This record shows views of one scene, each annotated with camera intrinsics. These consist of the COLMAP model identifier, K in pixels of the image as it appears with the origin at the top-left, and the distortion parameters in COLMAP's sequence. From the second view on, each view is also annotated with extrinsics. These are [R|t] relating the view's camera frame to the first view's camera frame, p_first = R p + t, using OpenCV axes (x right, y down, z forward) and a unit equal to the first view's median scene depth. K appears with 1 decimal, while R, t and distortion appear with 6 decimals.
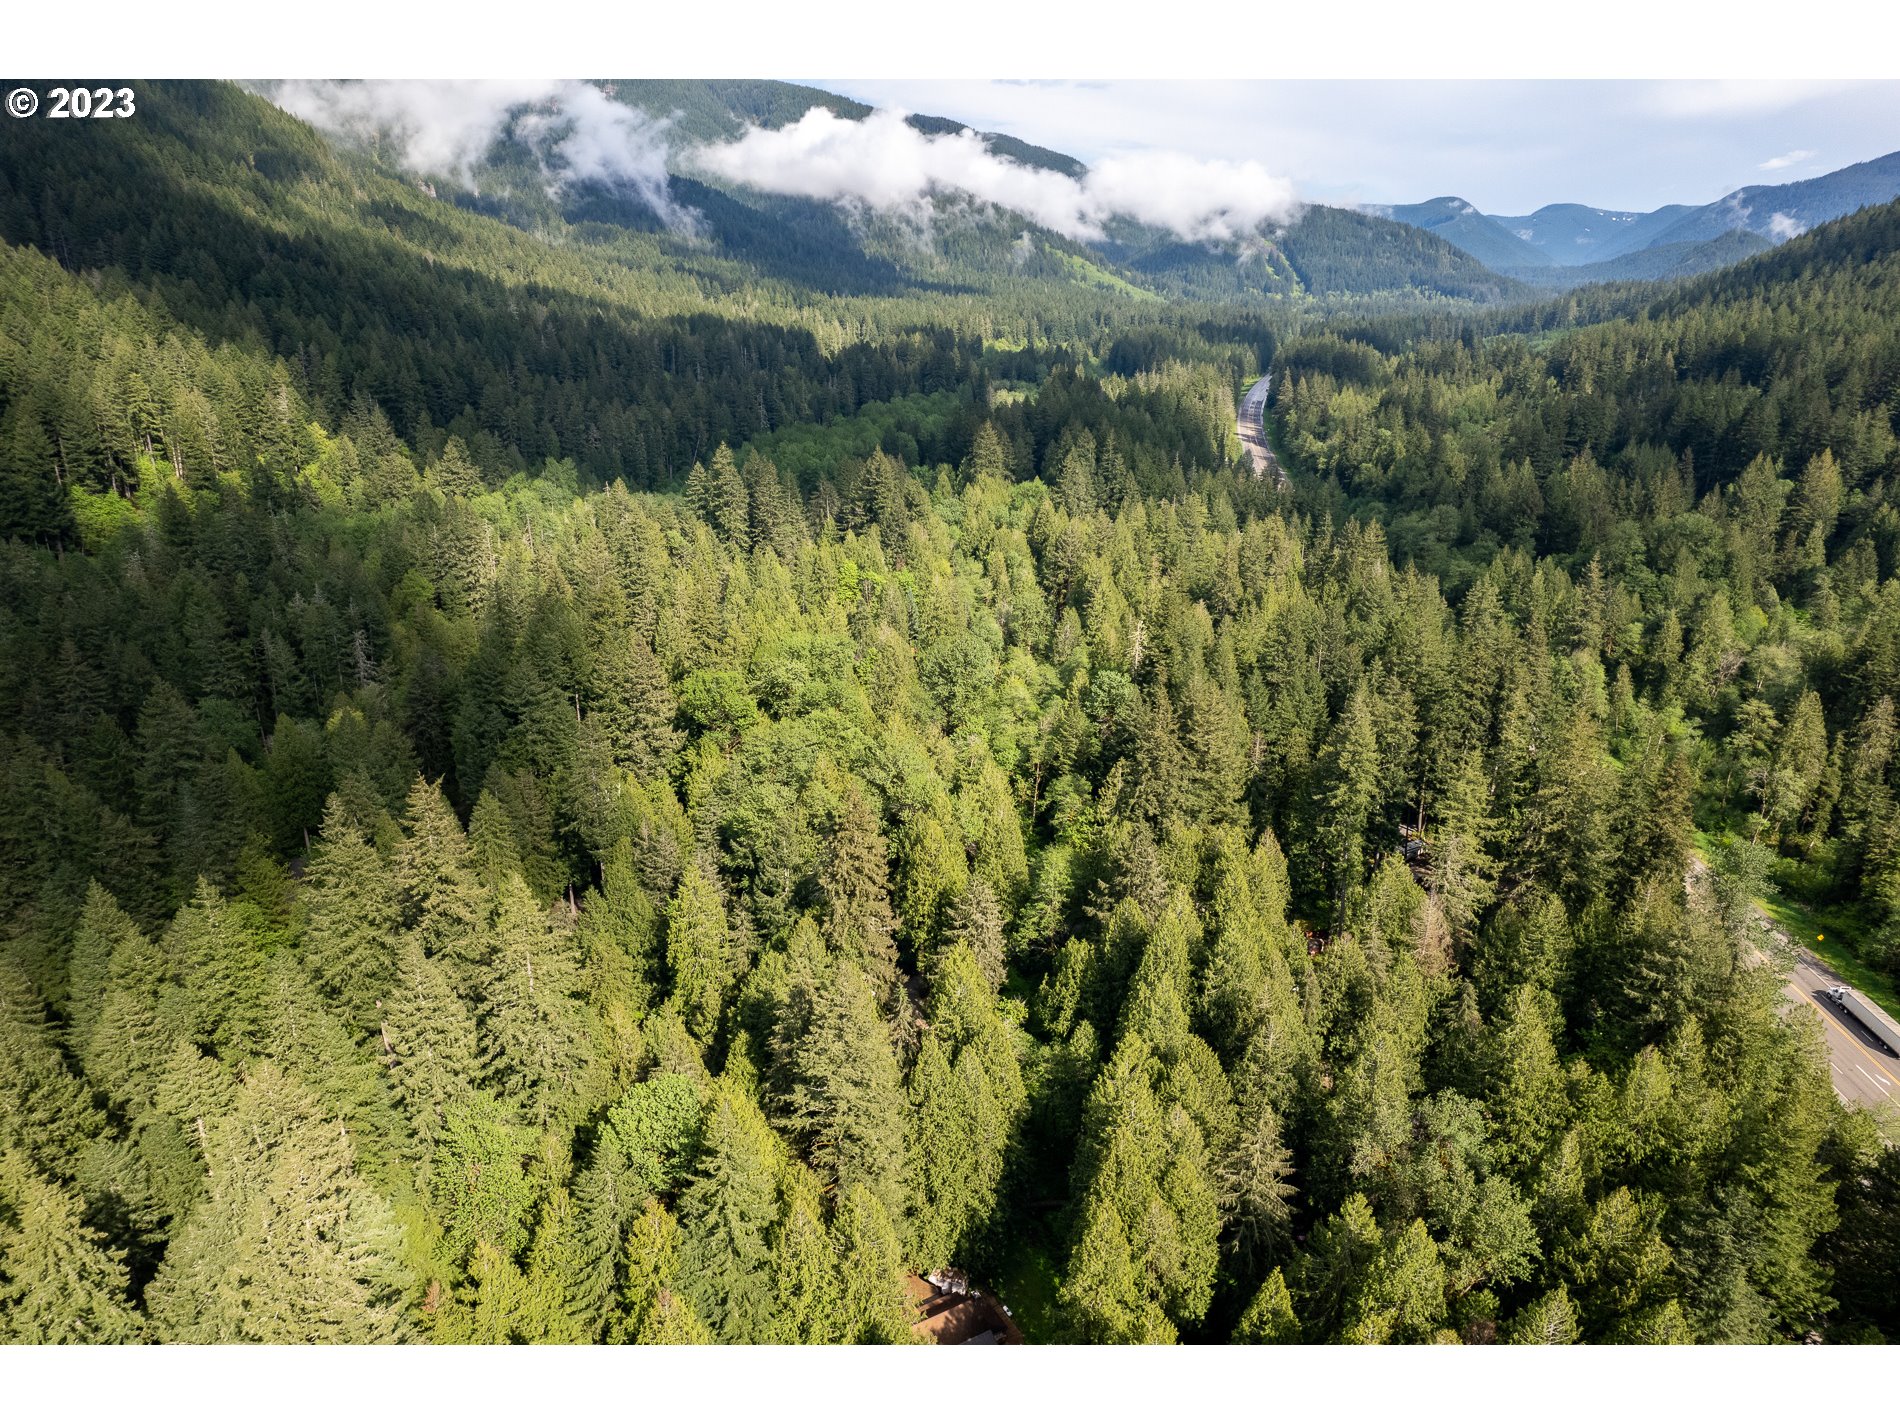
lens RADIAL K [[1459.6, 0, 950.0], [0, 1459.6, 712.5], [0, 0, 1]] dist [-0.007059, 0.001207]
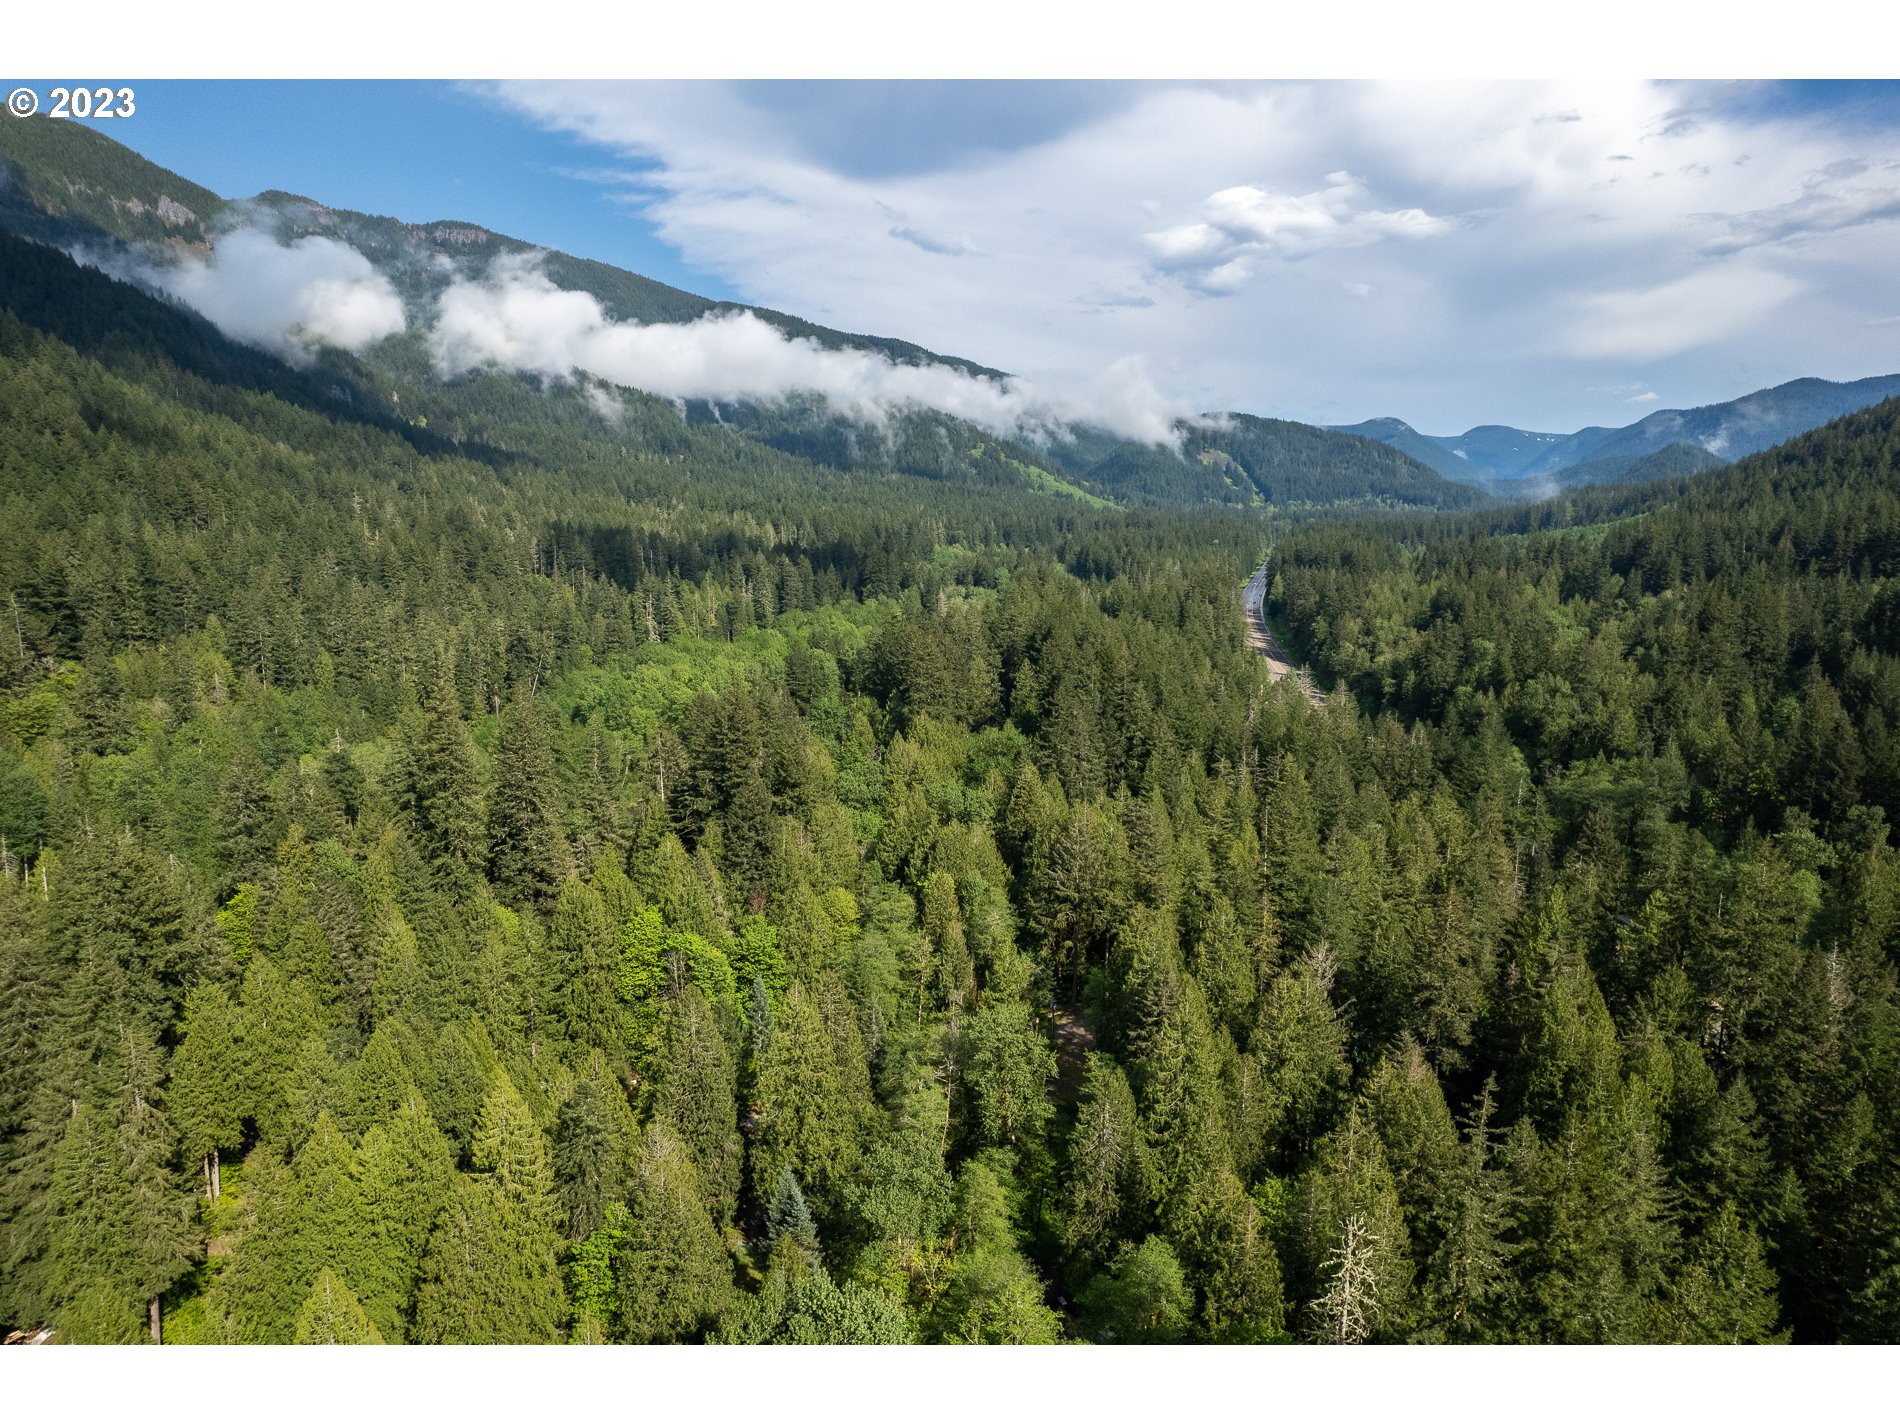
lens RADIAL K [[1459.6, 0, 950.0], [0, 1459.6, 712.5], [0, 0, 1]] dist [-0.007059, 0.001207]
pose [[0.999568, -0.009890, 0.027680, 0.018024], [0.013740, 0.989695, -0.142530, -0.078591], [-0.025985, 0.142849, 0.989403, 0.396065]]
